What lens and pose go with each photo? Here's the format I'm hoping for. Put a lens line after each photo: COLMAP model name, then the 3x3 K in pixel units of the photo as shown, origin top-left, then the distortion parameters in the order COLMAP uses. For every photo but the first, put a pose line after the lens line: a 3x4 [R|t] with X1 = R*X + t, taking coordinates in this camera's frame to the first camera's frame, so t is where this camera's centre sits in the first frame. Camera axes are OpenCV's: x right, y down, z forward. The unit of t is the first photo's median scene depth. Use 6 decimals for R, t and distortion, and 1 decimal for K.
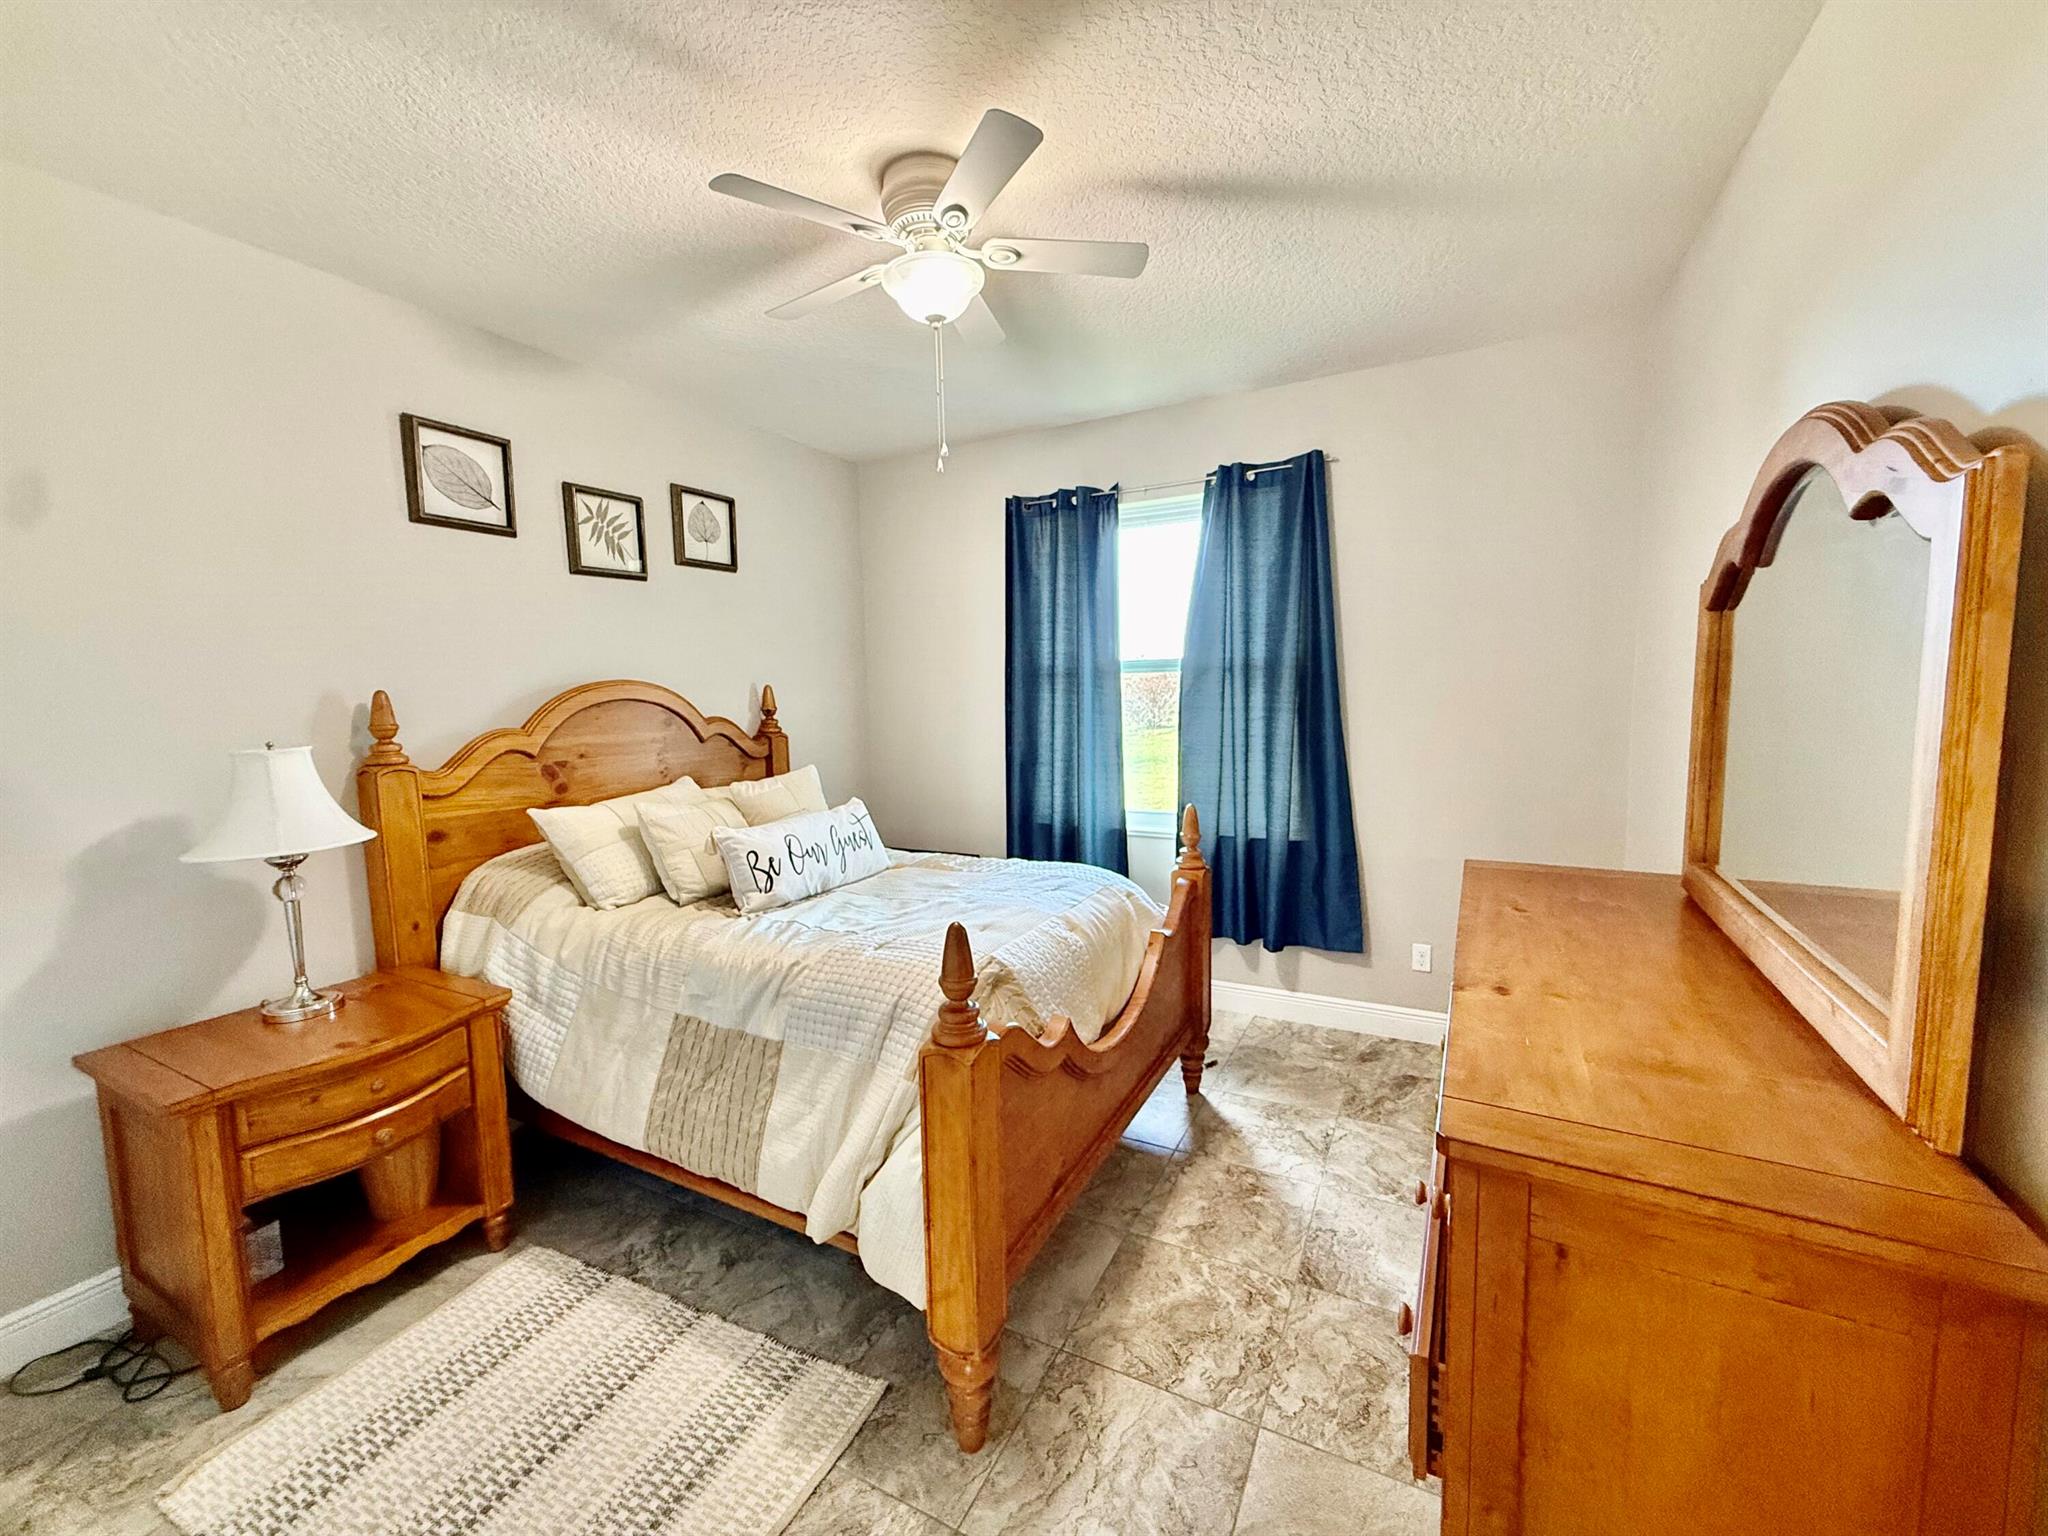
lens RADIAL K [[816.7, 0, 1020.1], [0, 816.7, 767.0], [0, 0, 1]] dist [0.000427, 0.000192]
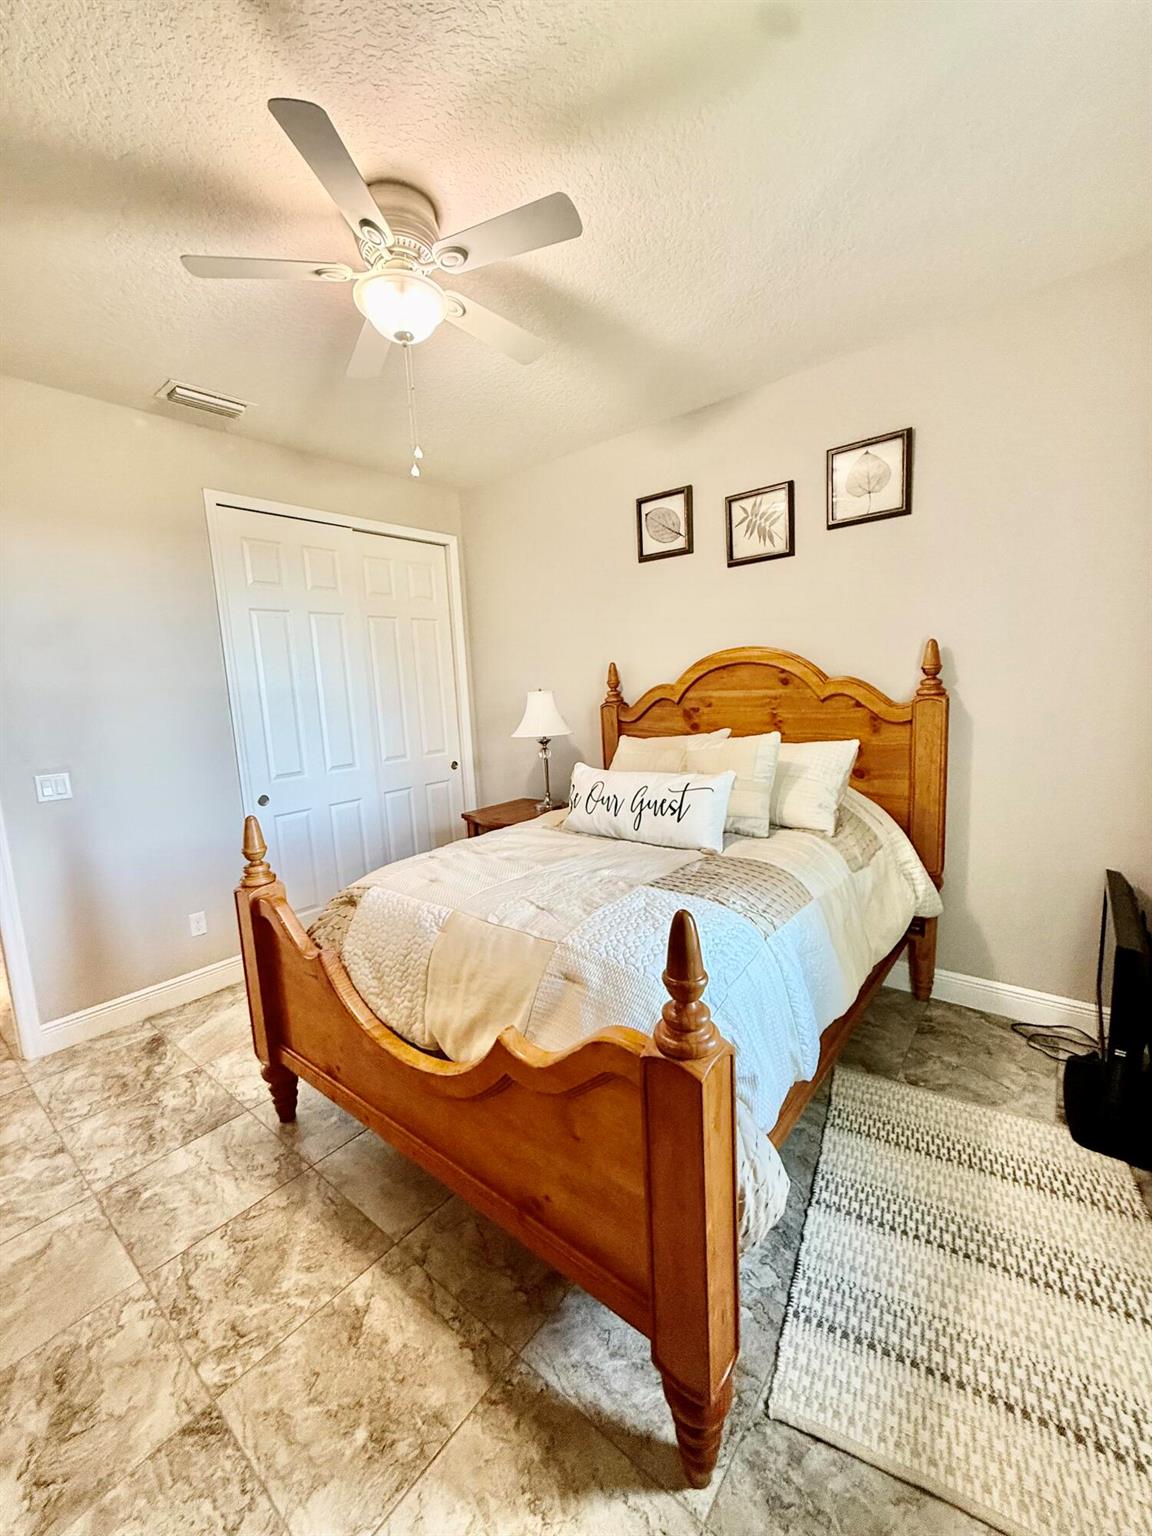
lens RADIAL K [[612.5, 0, 573.0], [0, 612.5, 762.1], [0, 0, 1]] dist [0.000427, 0.000192]
pose [[-0.197927, 0.160944, -0.966914, 0.612114], [-0.043297, 0.984030, 0.172656, -0.102831], [0.979260, 0.076038, -0.187798, 1.144820]]
